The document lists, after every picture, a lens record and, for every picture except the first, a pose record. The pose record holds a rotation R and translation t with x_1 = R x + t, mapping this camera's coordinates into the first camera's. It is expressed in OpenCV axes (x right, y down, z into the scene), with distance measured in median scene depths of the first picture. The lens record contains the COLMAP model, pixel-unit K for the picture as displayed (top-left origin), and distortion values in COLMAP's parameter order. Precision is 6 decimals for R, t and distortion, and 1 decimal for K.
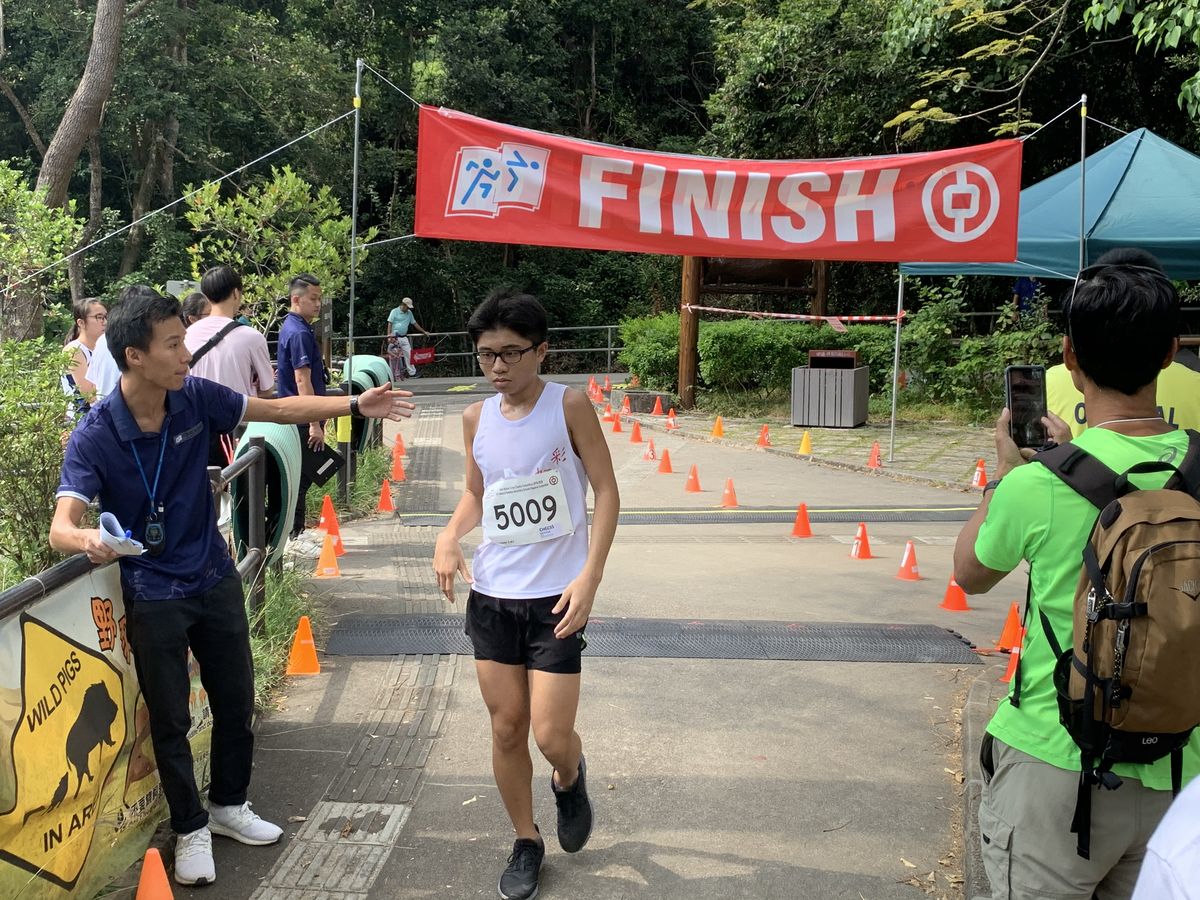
lens RADIAL K [[1363.8, 0, 600.3], [0, 1363.8, 449.3], [0, 0, 1]] dist [0.060038, 0.000000]
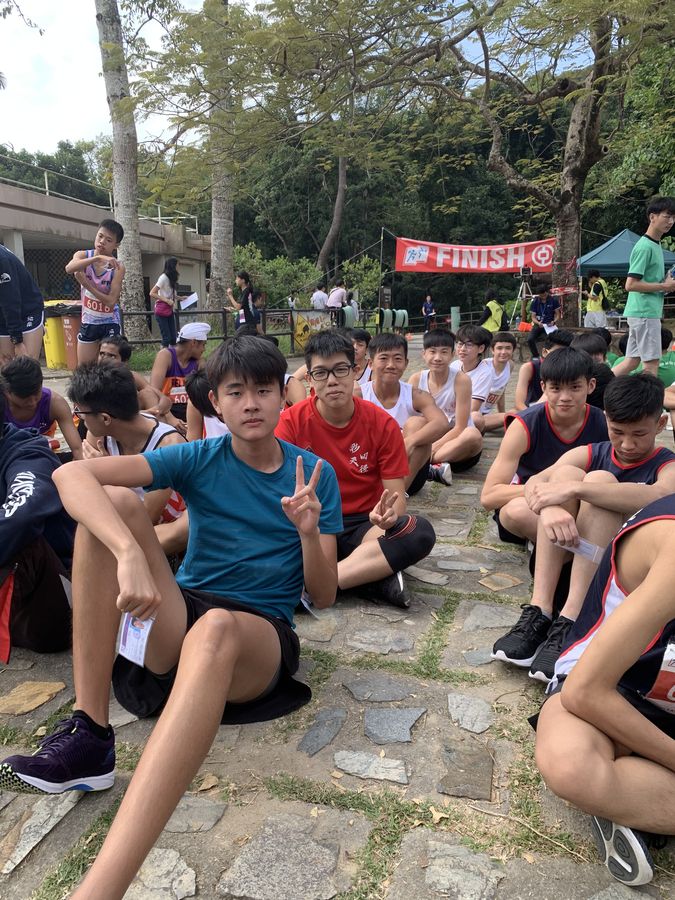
lens RADIAL K [[675.5, 0, 337.5], [0, 675.5, 450.4], [0, 0, 1]] dist [-0.011696, -0.007263]
pose [[0.929129, 0.054925, -0.365654, 0.436367], [-0.022532, 0.995478, 0.092278, 0.175426], [0.369069, -0.077499, 0.926165, -0.861617]]
